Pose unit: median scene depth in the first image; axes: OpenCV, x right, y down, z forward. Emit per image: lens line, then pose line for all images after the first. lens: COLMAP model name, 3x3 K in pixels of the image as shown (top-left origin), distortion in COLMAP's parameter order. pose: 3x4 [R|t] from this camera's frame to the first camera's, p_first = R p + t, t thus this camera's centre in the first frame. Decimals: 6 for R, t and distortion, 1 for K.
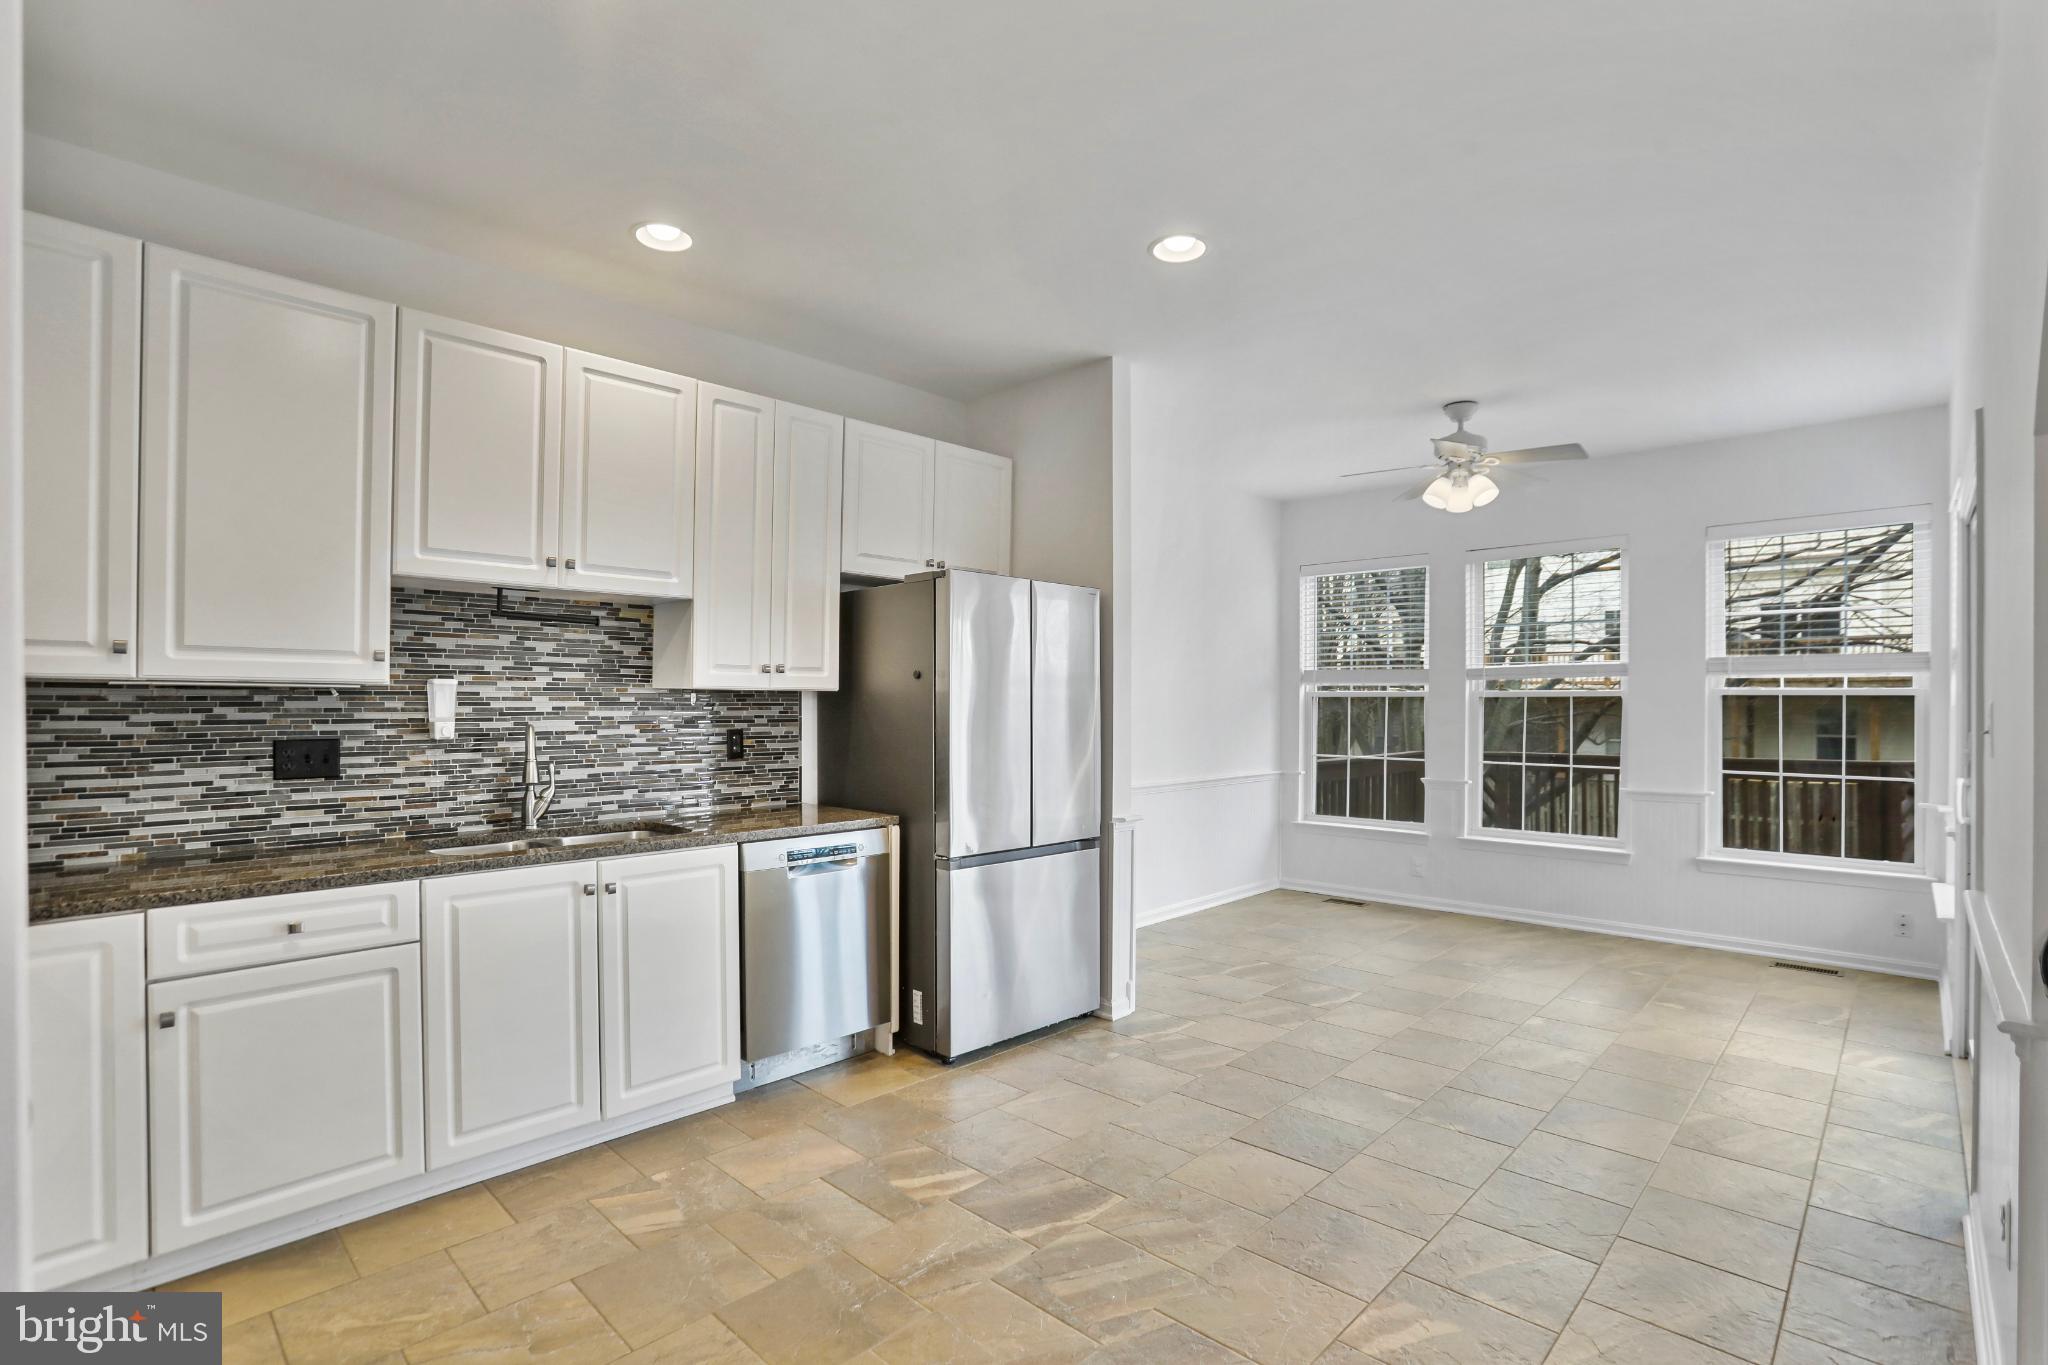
lens RADIAL K [[974.3, 0, 1025.0], [0, 974.3, 692.6], [0, 0, 1]] dist [-0.044833, 0.005368]
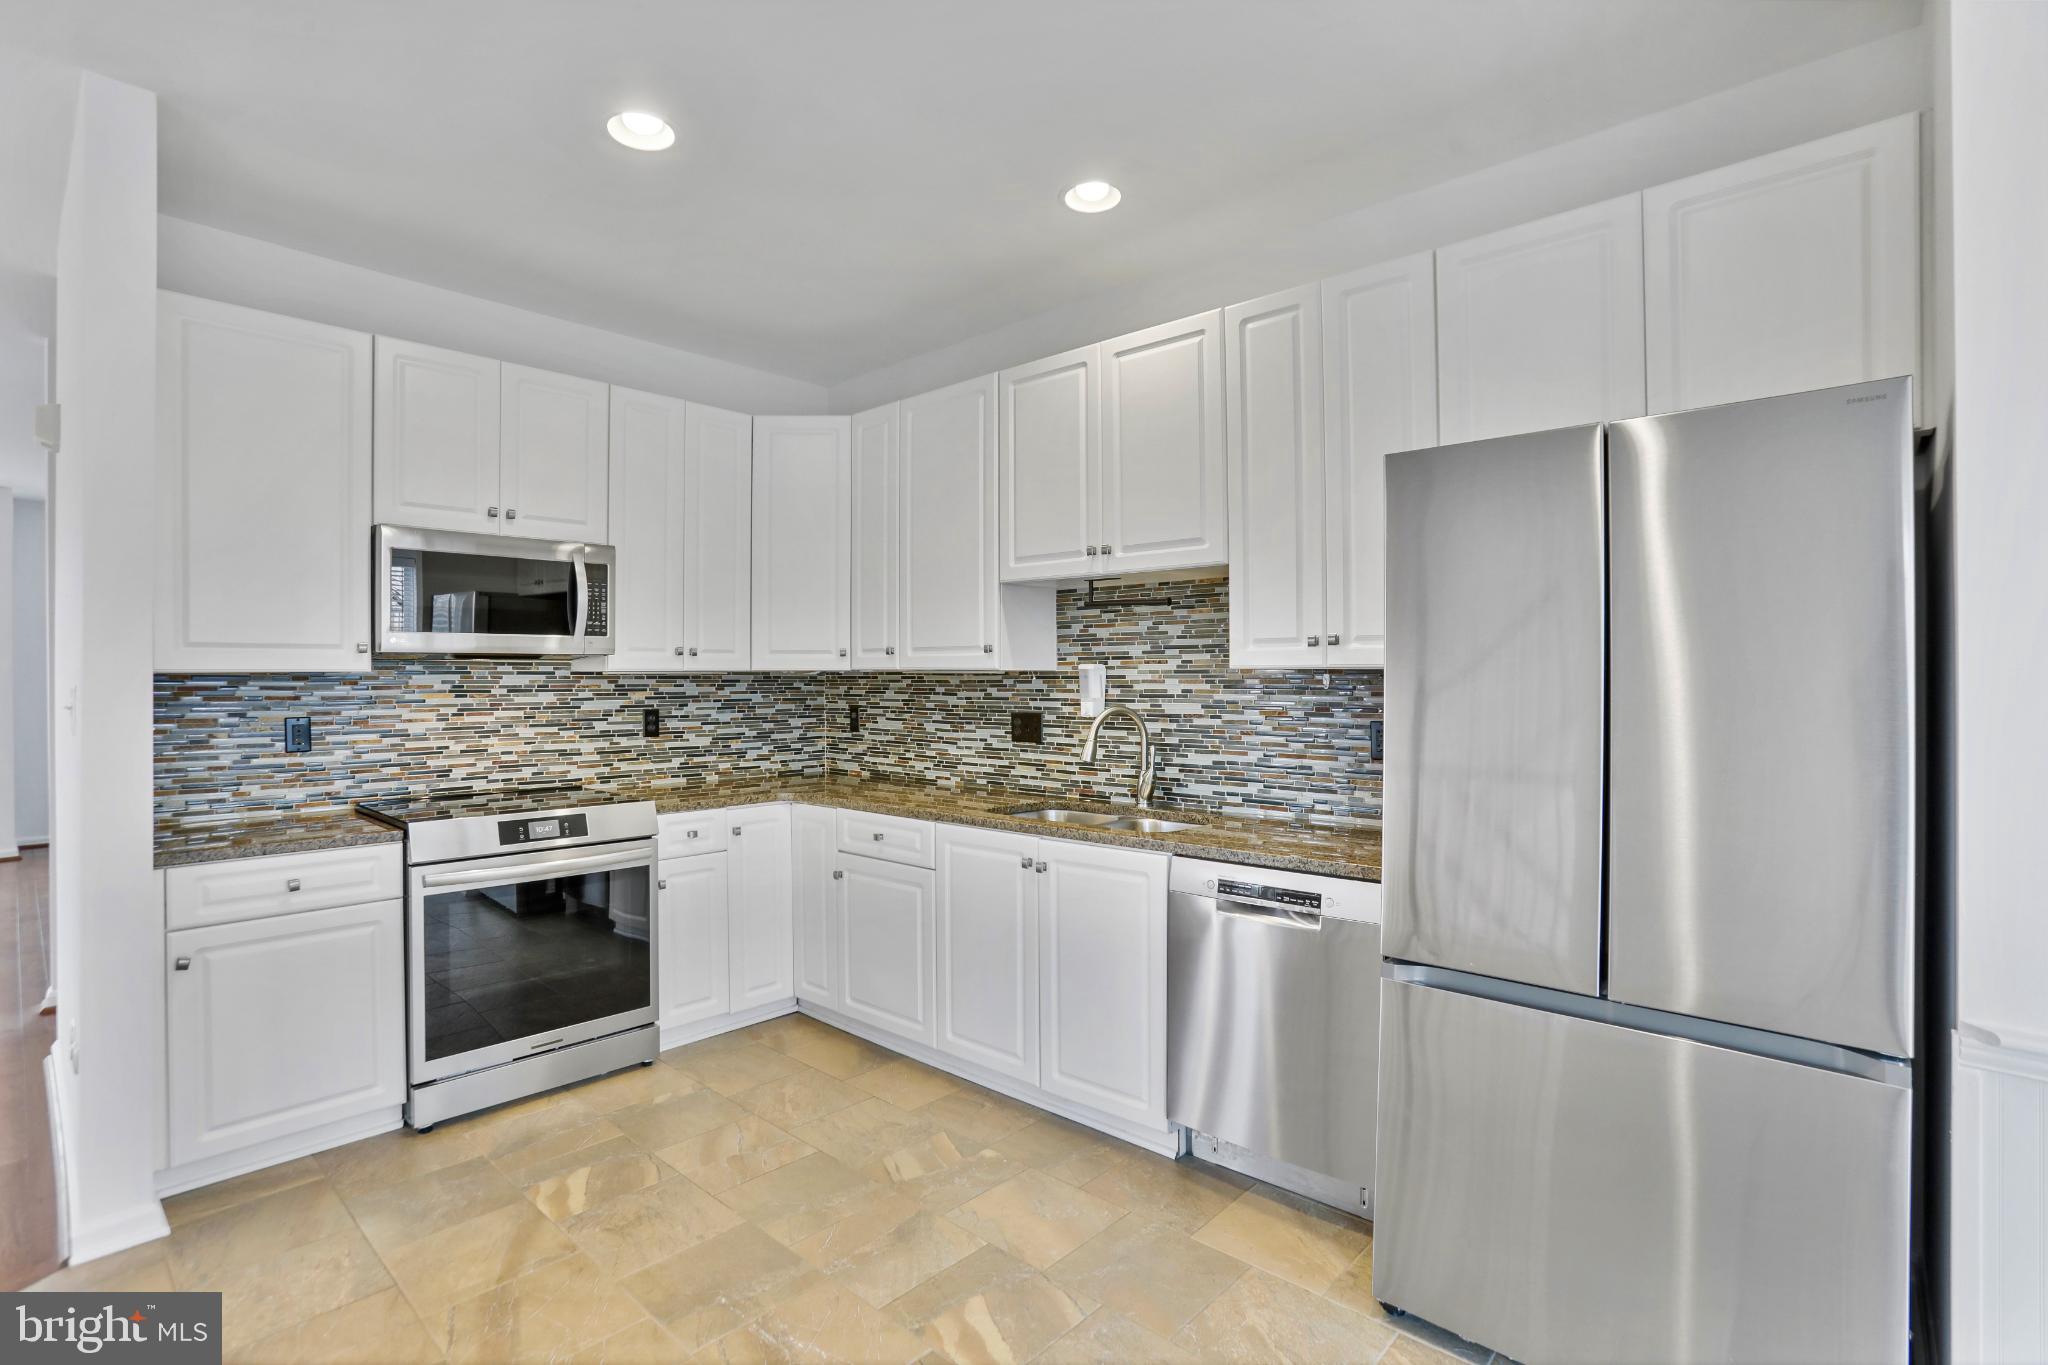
lens RADIAL K [[974.3, 0, 1022.3], [0, 974.3, 679.9], [0, 0, 1]] dist [-0.044833, 0.005368]
pose [[0.019143, -0.003044, -0.999812, 0.548854], [0.010039, 0.999946, -0.002853, 0.006495], [0.999766, -0.009982, 0.019172, 0.873429]]
